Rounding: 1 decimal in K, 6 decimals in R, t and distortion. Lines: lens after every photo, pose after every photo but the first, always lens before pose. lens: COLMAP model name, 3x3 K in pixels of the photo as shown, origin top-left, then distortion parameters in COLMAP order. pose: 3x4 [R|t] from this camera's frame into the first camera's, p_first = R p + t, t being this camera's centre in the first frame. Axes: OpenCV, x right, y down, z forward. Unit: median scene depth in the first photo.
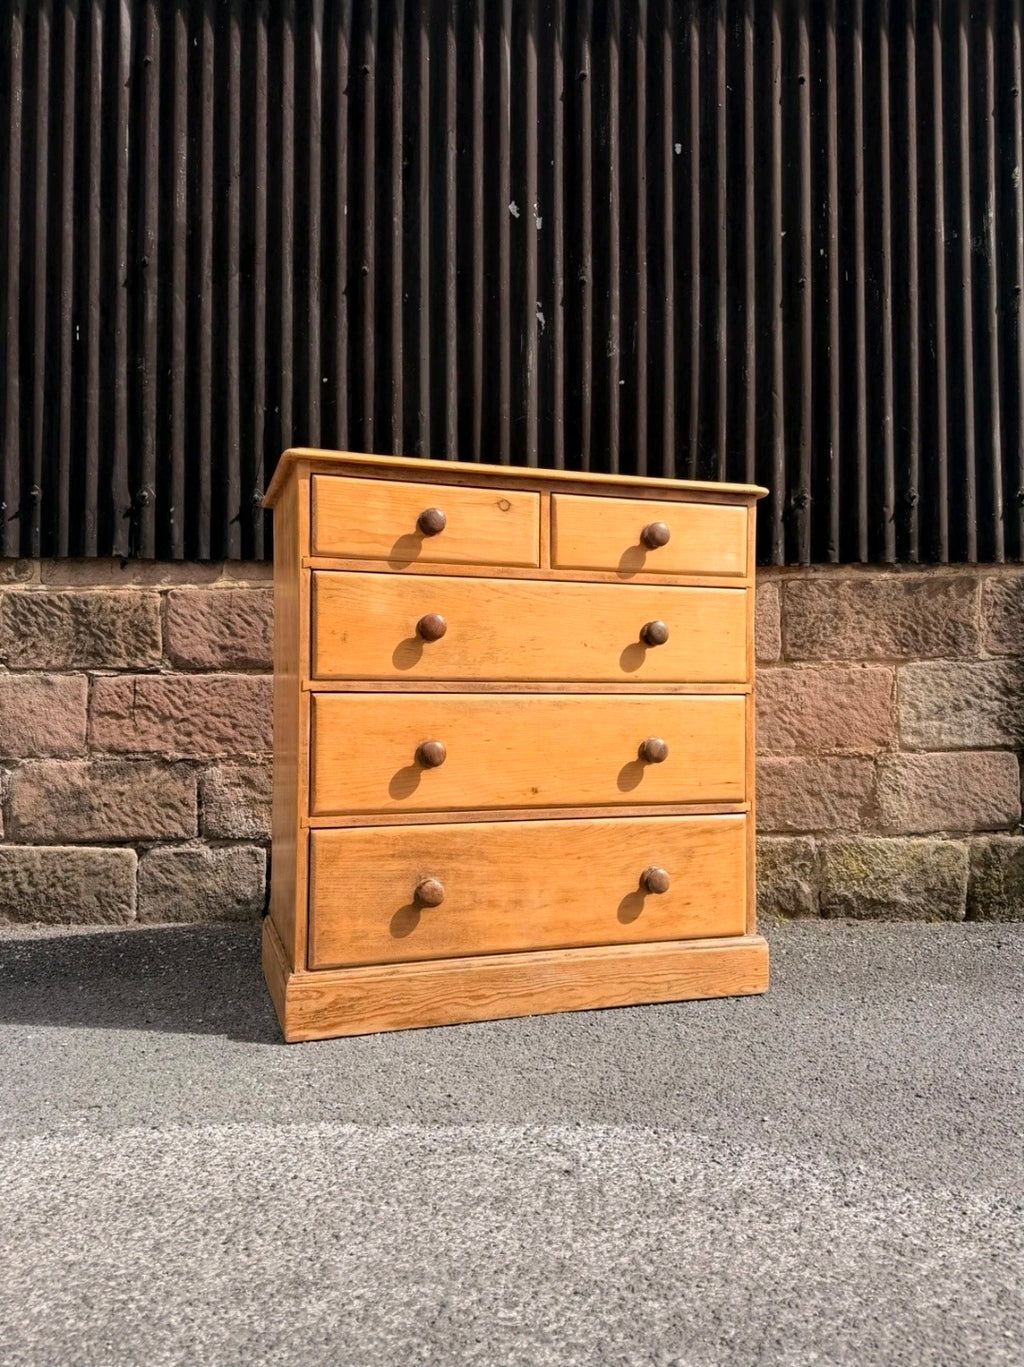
lens RADIAL K [[972.7, 0, 509.2], [0, 972.7, 685.9], [0, 0, 1]] dist [0.145461, -0.272757]
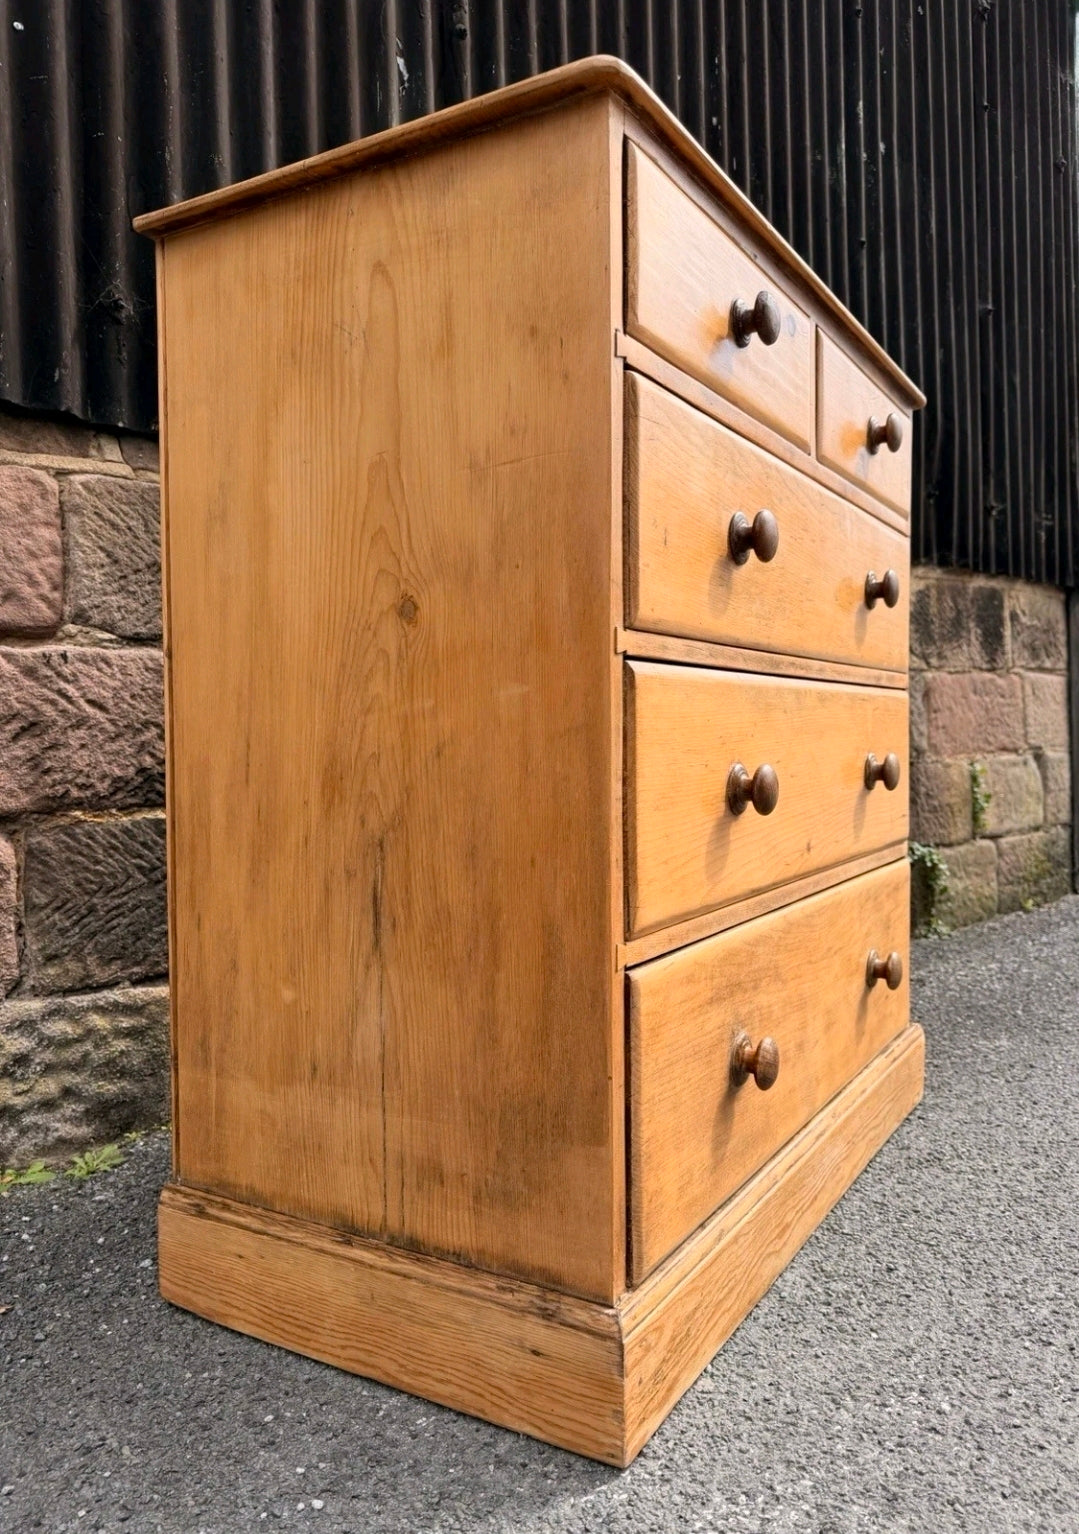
lens RADIAL K [[1109.0, 0, 570.9], [0, 1109.0, 764.0], [0, 0, 1]] dist [0.034977, -0.065836]
pose [[0.748904, -0.029497, 0.662022, -0.355939], [0.002906, 0.999145, 0.041230, 0.021866], [-0.662672, -0.028953, 0.748350, 0.425585]]
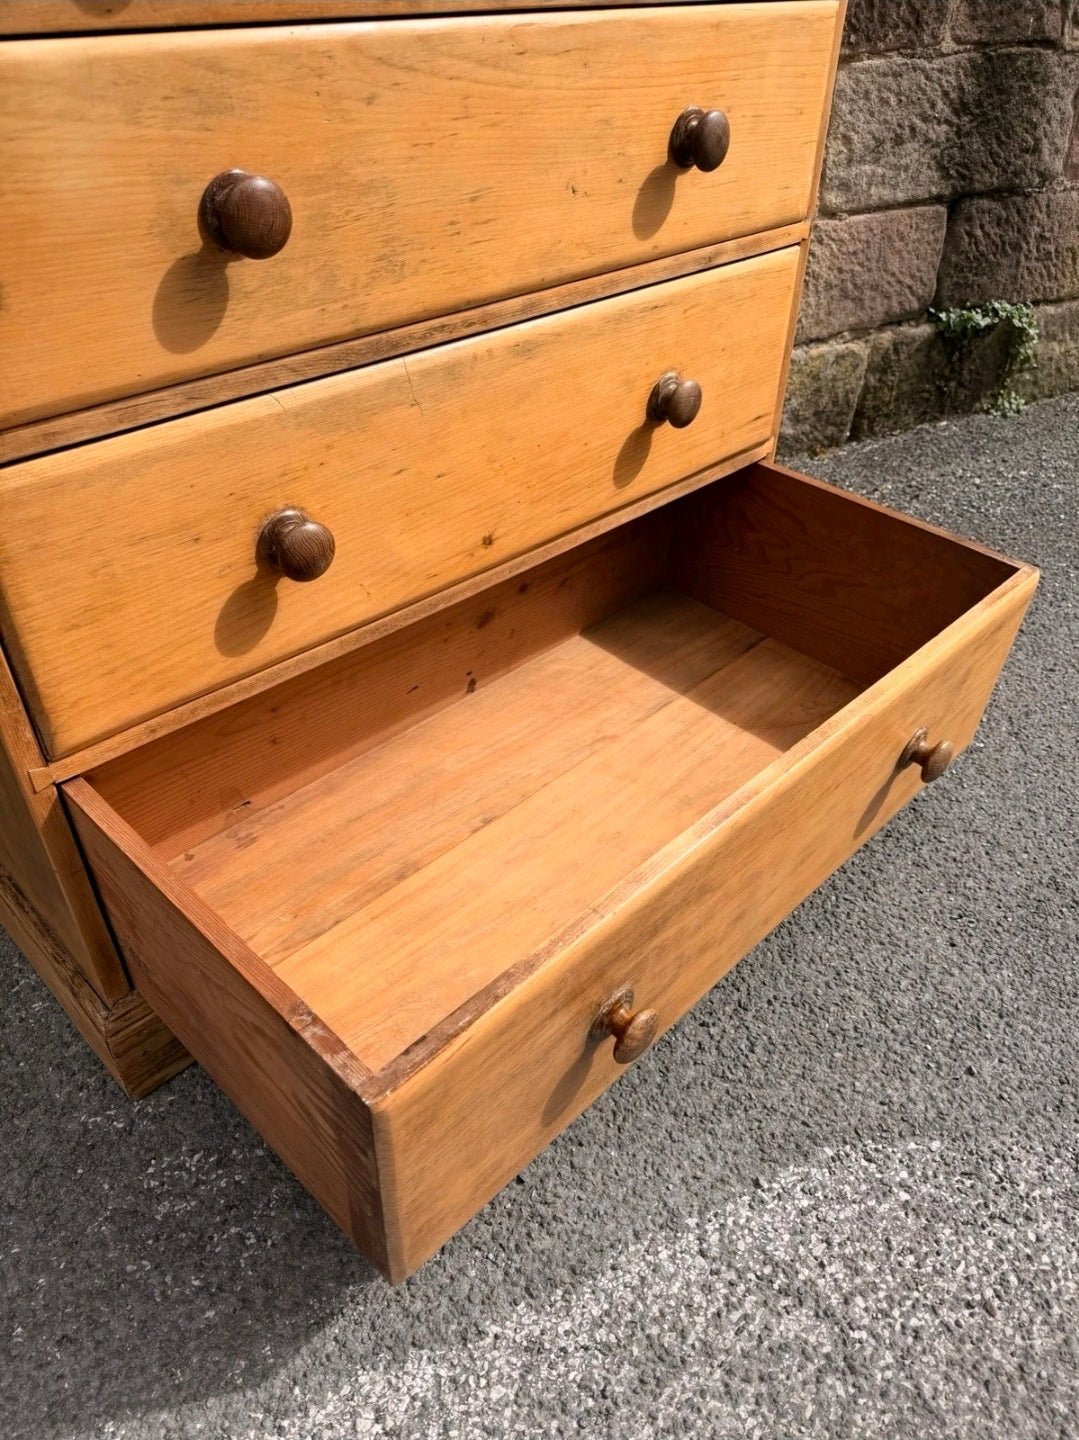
lens RADIAL K [[1027.4, 0, 534.0], [0, 1027.4, 711.1], [0, 0, 1]] dist [-0.000999, -0.006440]
pose [[0.901556, -0.259066, 0.346527, -0.106464], [-0.010672, 0.787359, 0.616402, -0.098326], [-0.432530, -0.559419, 0.707084, 0.406915]]
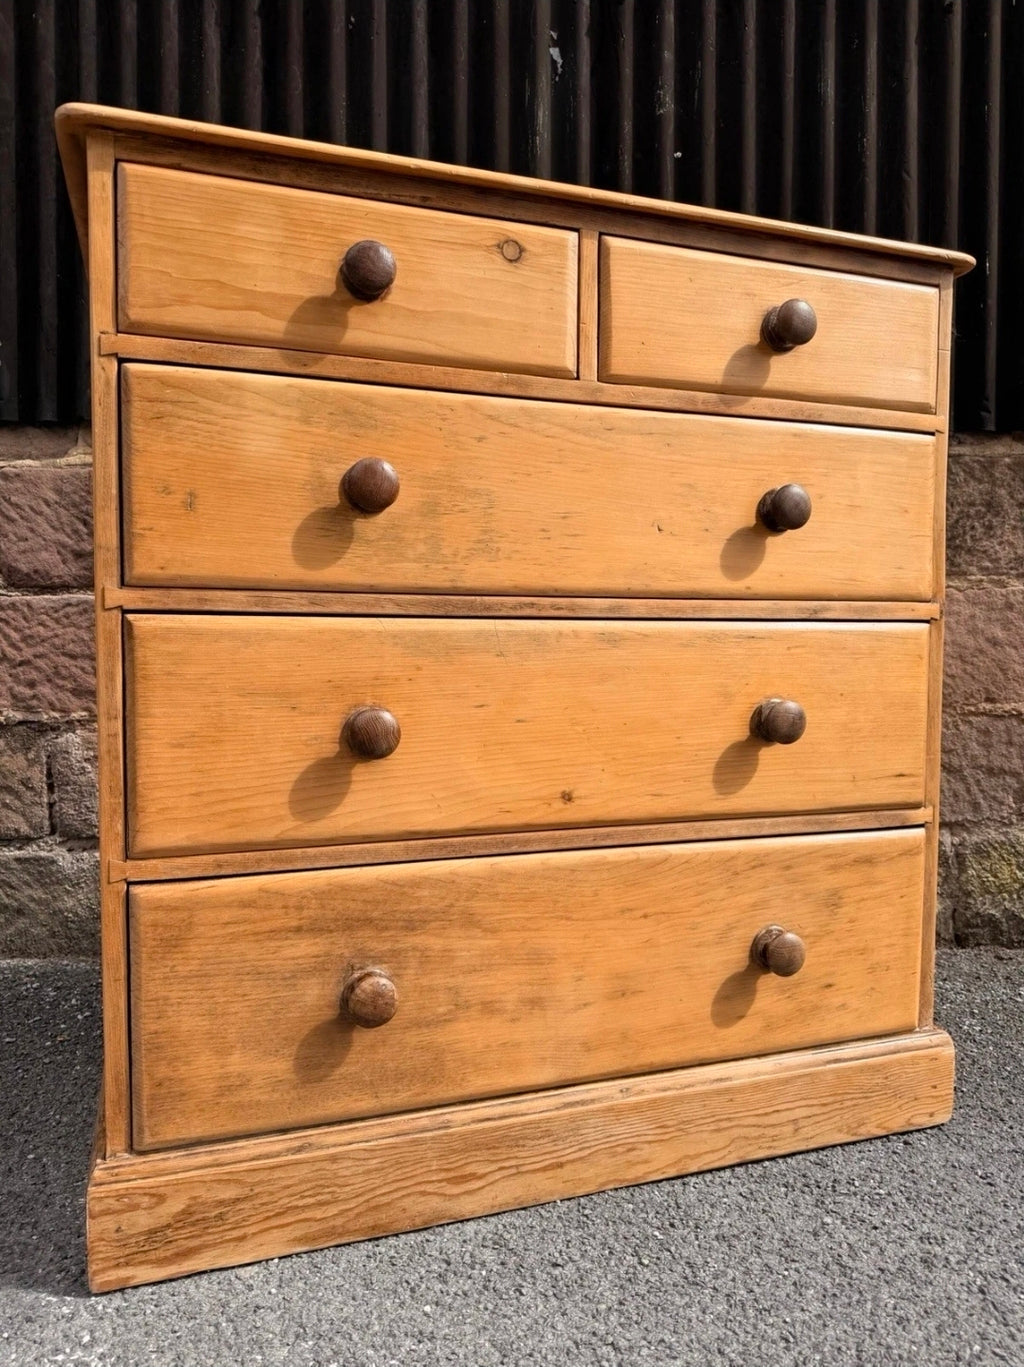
lens RADIAL K [[981.9, 0, 512.3], [0, 981.9, 684.6], [0, 0, 1]] dist [0.022612, -0.039587]
pose [[0.999824, -0.000507, 0.018763, -0.010073], [-0.000633, 0.998158, 0.060670, 0.008393], [-0.018760, -0.060671, 0.997982, 0.324531]]
